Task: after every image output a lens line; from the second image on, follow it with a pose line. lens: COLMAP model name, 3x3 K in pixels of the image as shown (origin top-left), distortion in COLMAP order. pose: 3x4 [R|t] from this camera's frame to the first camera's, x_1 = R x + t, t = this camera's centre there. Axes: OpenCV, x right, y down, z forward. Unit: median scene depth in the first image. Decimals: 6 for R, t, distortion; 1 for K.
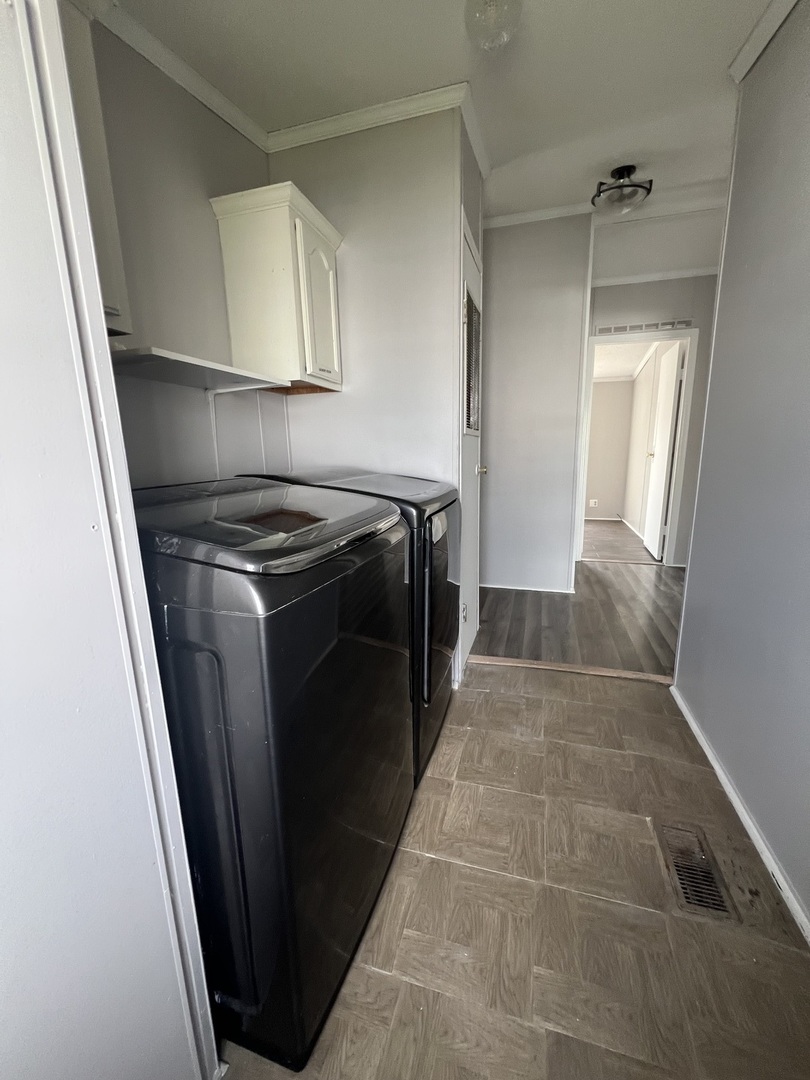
lens RADIAL K [[434.3, 0, 408.5], [0, 434.3, 539.2], [0, 0, 1]] dist [-0.000826, 0.000140]
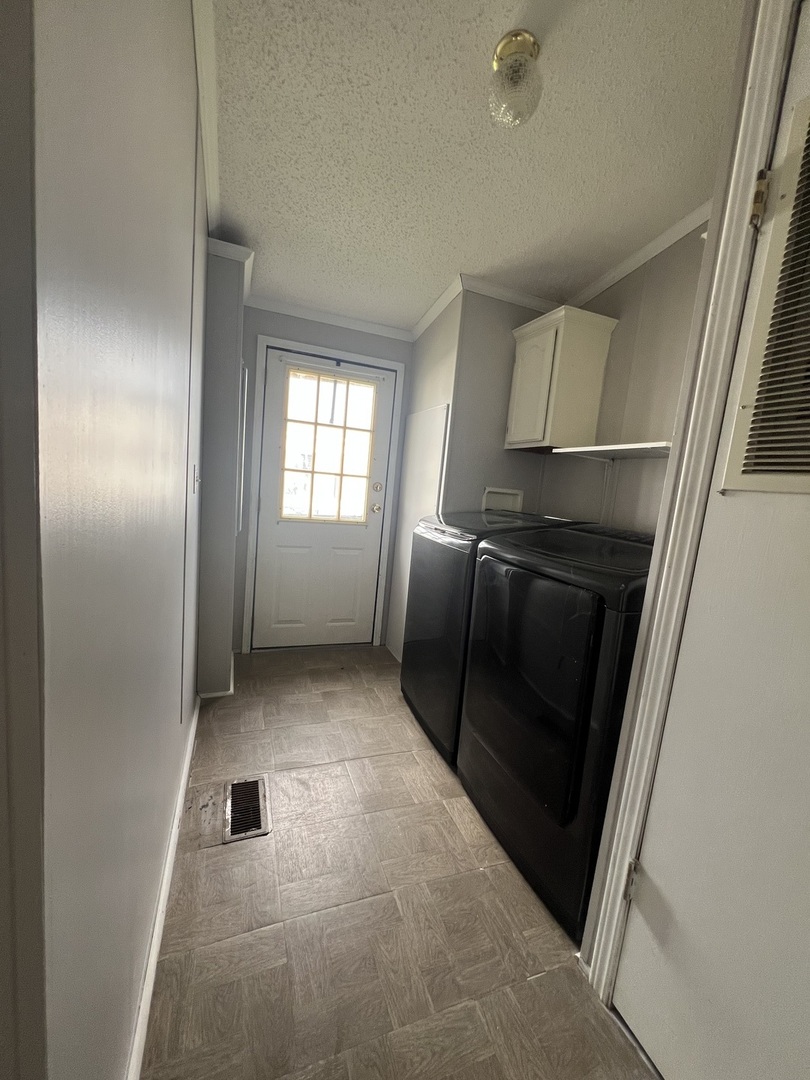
lens RADIAL K [[434.3, 0, 408.5], [0, 434.3, 539.2], [0, 0, 1]] dist [-0.000826, 0.000140]
pose [[-0.789139, 0.028042, -0.613574, 0.747687], [-0.201541, 0.931826, 0.301796, -0.324787], [0.580208, 0.361819, -0.729689, 1.385896]]
